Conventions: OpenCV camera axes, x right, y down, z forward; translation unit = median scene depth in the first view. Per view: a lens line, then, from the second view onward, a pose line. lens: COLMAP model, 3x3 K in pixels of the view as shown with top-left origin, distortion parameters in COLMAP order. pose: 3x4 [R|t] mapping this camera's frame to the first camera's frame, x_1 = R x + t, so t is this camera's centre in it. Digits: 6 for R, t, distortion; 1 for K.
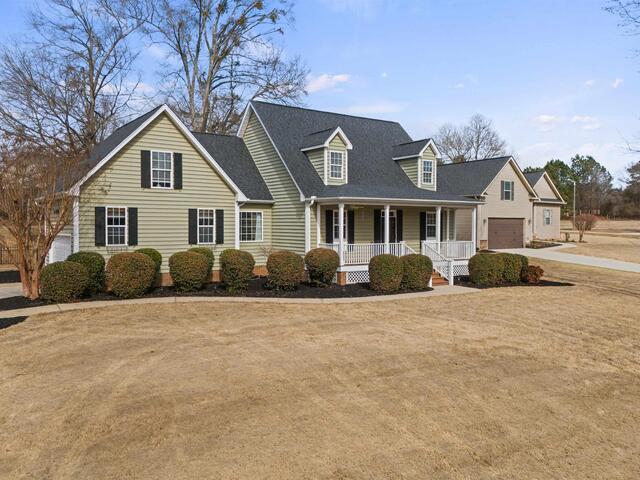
lens RADIAL K [[473.7, 0, 320.0], [0, 473.7, 240.0], [0, 0, 1]] dist [0.048560, 0.000110]
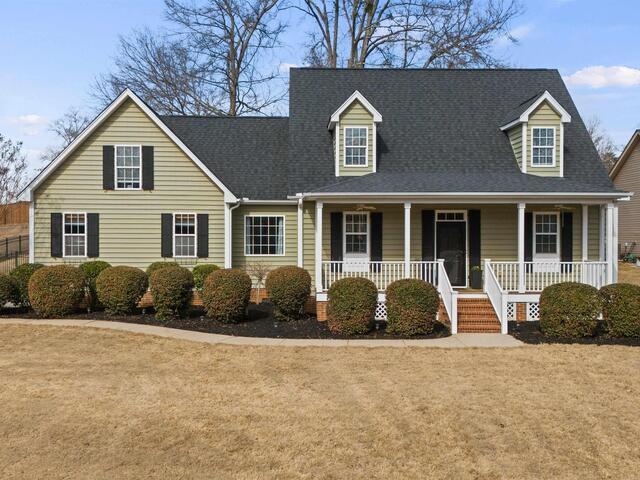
lens RADIAL K [[582.4, 0, 320.0], [0, 582.4, 240.0], [0, 0, 1]] dist [0.046383, -0.001344]
pose [[0.868724, 0.005008, -0.495271, 0.450590], [-0.015905, 0.999715, -0.017789, -0.006961], [0.495040, 0.023331, 0.868557, 0.266867]]
